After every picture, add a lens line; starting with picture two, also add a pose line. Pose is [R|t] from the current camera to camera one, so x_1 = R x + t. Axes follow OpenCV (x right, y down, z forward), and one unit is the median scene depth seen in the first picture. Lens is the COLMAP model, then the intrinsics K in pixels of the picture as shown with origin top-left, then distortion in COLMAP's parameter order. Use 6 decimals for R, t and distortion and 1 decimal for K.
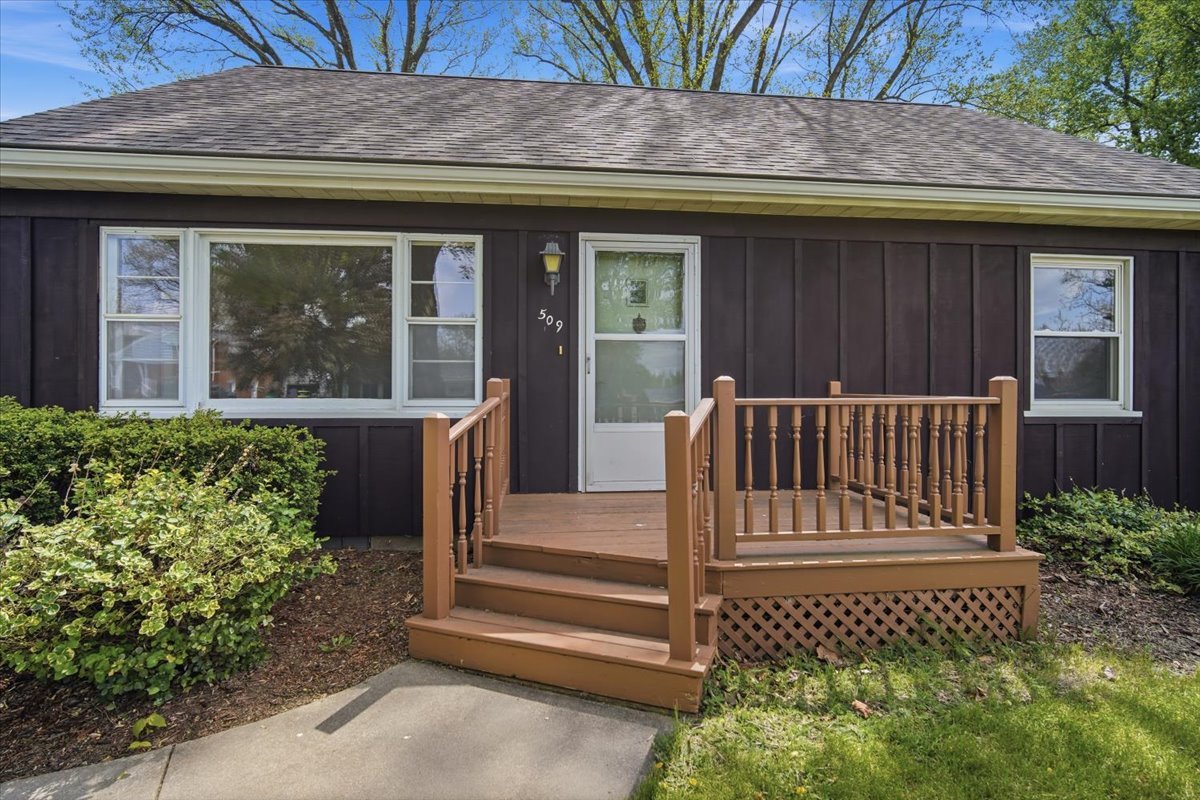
lens RADIAL K [[530.0, 0, 598.9], [0, 530.0, 403.0], [0, 0, 1]] dist [-0.012512, 0.003784]
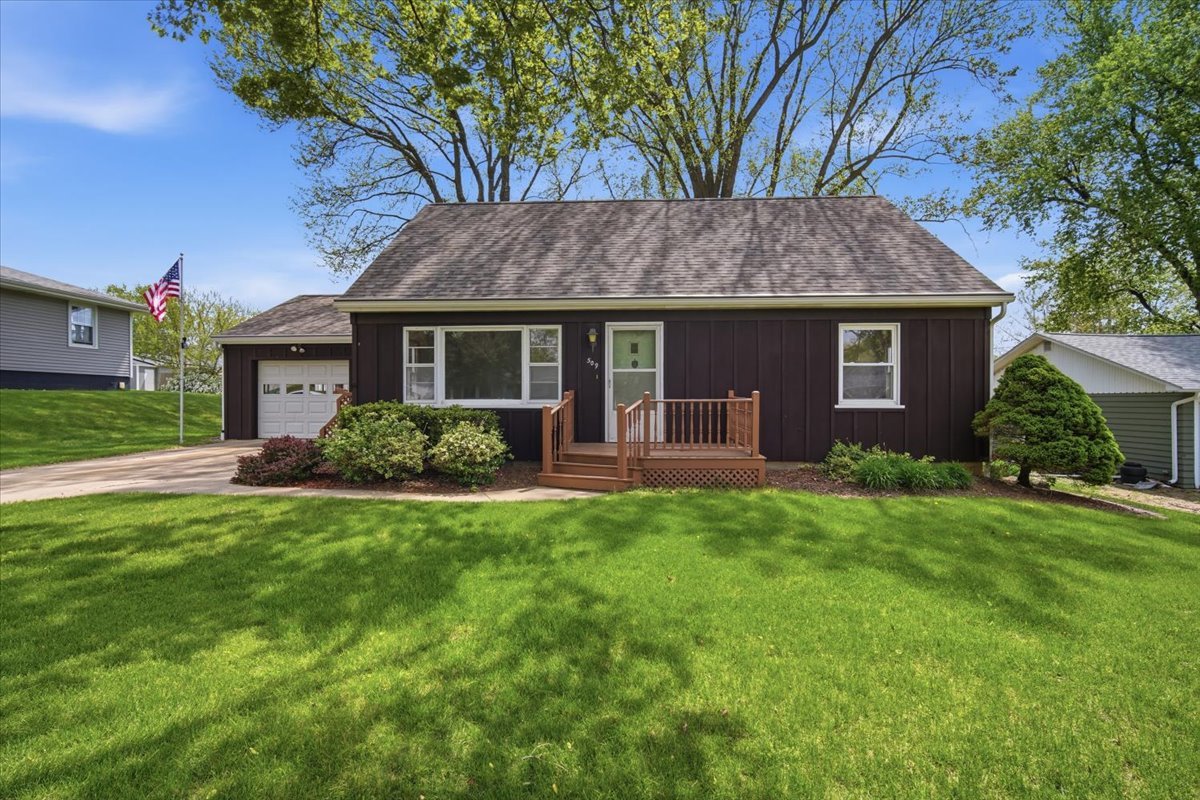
lens RADIAL K [[530.0, 0, 598.9], [0, 530.0, 403.0], [0, 0, 1]] dist [-0.012512, 0.003784]
pose [[0.989455, -0.000998, -0.144839, 0.251617], [0.001734, 0.999986, 0.004958, -0.003827], [0.144832, -0.005157, 0.989443, -1.156535]]
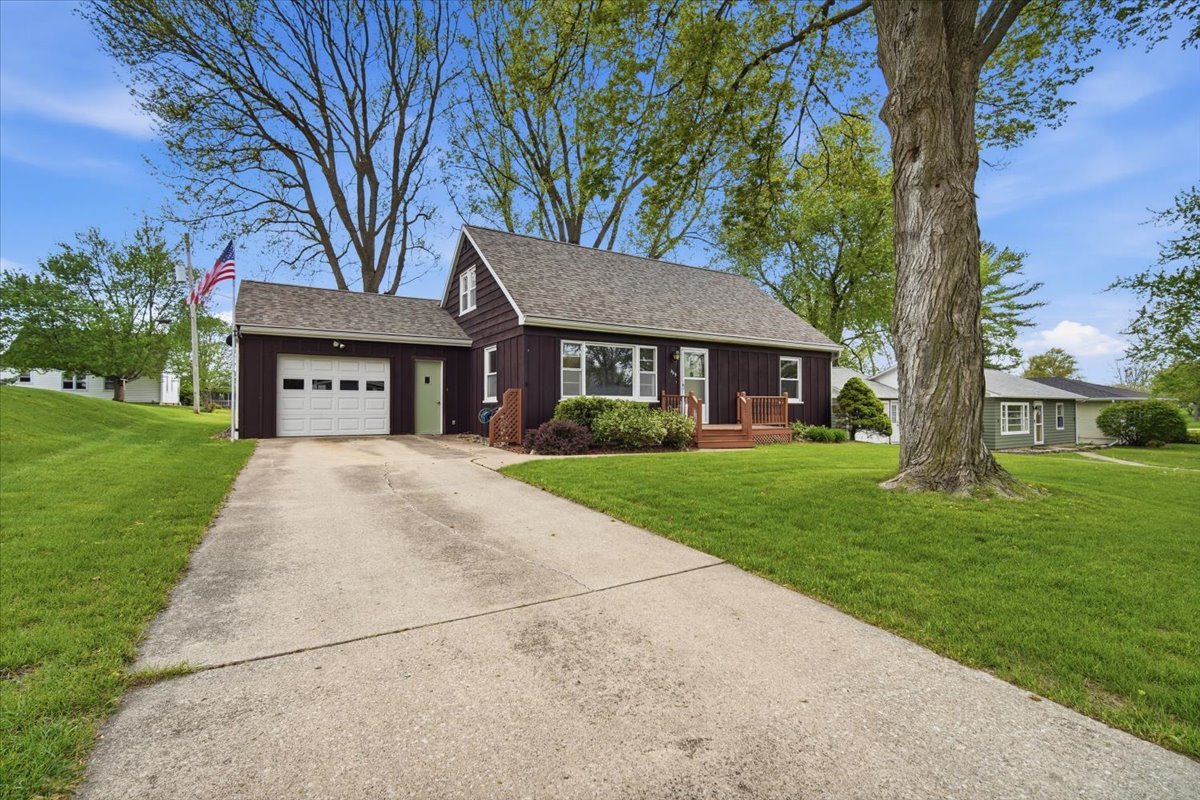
lens RADIAL K [[530.0, 0, 598.9], [0, 530.0, 403.0], [0, 0, 1]] dist [-0.012512, 0.003784]
pose [[0.892421, 0.005571, 0.451169, -2.028657], [0.001614, 0.999878, -0.015538, 0.083753], [-0.451201, 0.014595, 0.892303, -1.765246]]
